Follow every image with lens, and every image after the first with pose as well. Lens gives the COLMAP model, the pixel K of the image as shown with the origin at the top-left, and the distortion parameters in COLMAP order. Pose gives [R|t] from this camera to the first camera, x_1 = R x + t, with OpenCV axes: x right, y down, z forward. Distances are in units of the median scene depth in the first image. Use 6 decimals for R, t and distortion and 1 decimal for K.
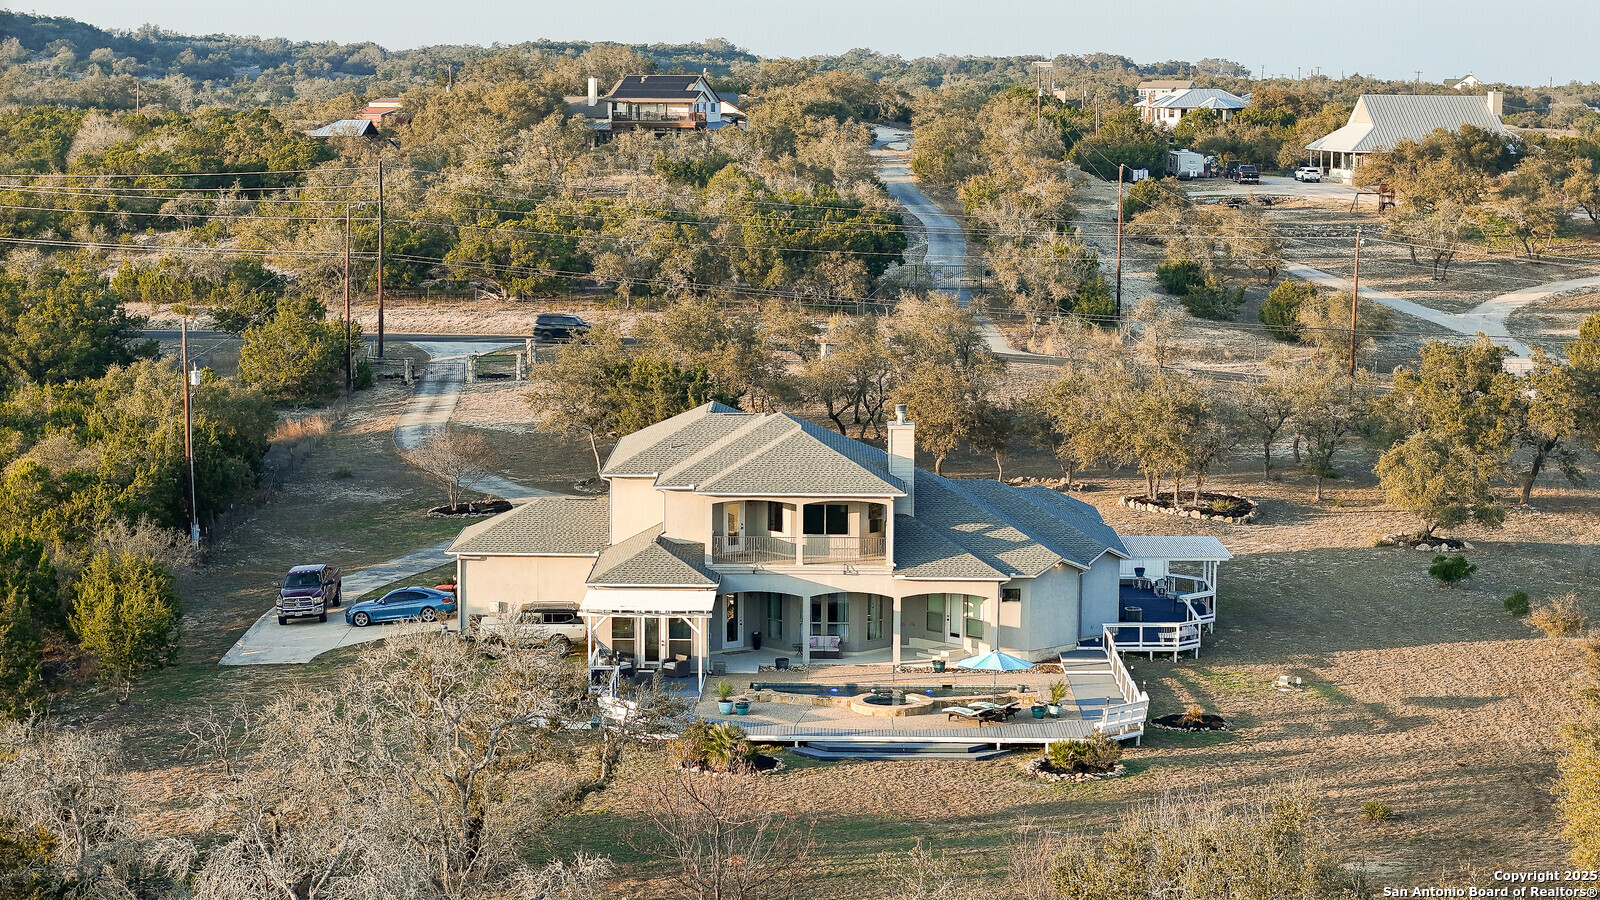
lens RADIAL K [[3172.1, 0, 800.0], [0, 3172.1, 450.0], [0, 0, 1]] dist [-0.179865, 0.349829]
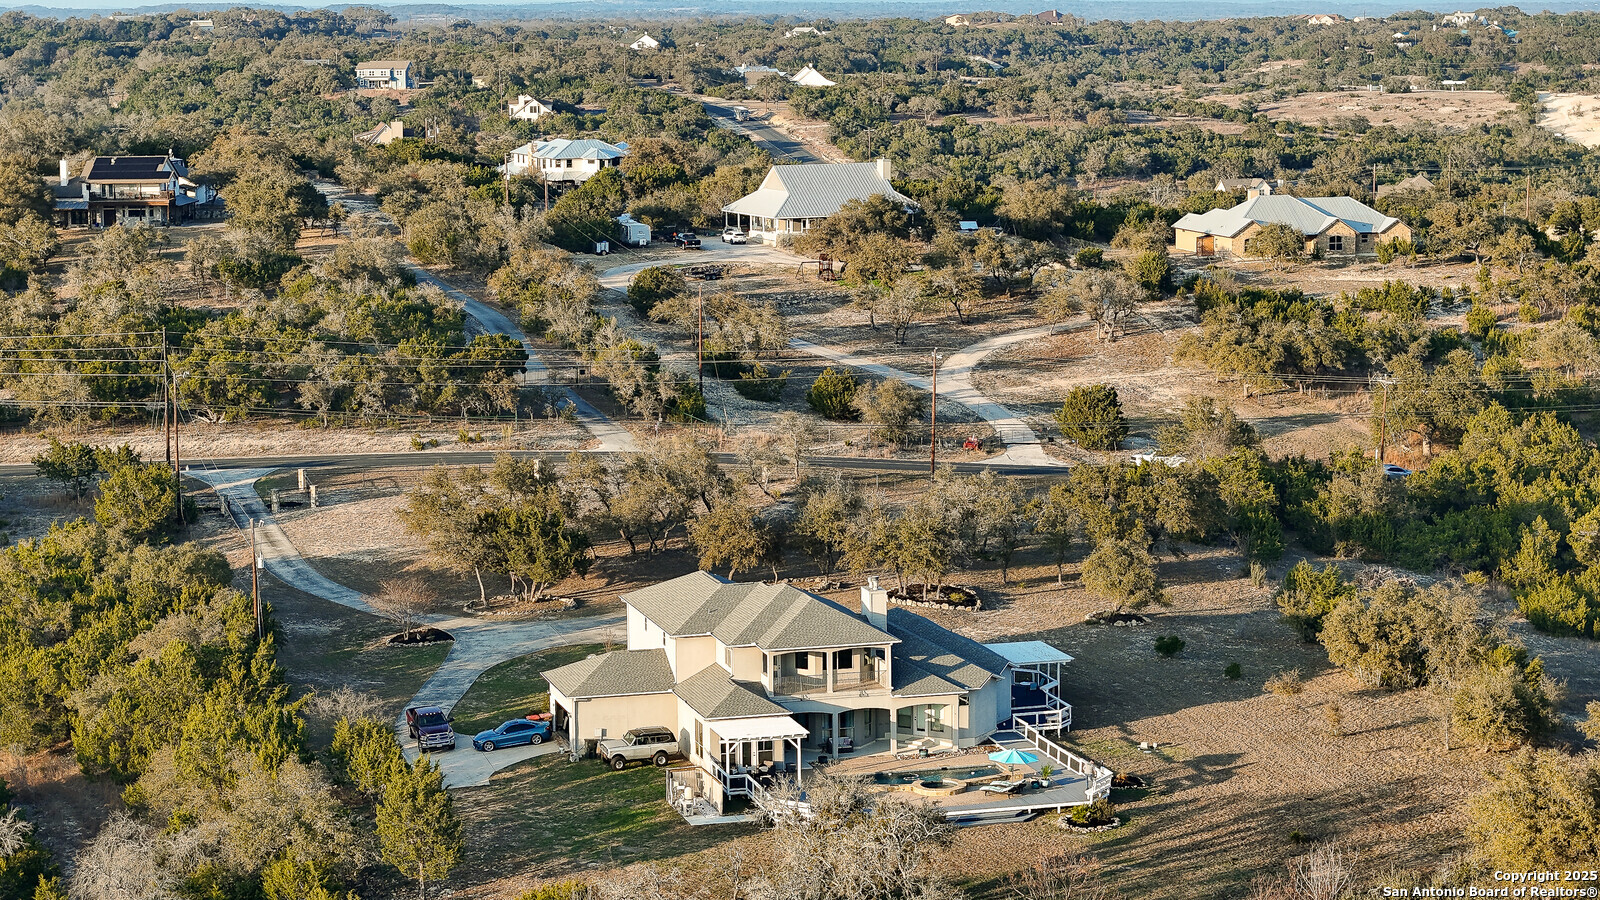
lens RADIAL K [[3172.1, 0, 800.0], [0, 3172.1, 450.0], [0, 0, 1]] dist [-0.179865, 0.349829]
pose [[0.962224, -0.054776, 0.266692, -0.205003], [0.049332, 0.998415, 0.027072, -0.060106], [-0.267752, -0.012893, 0.963402, -0.216109]]
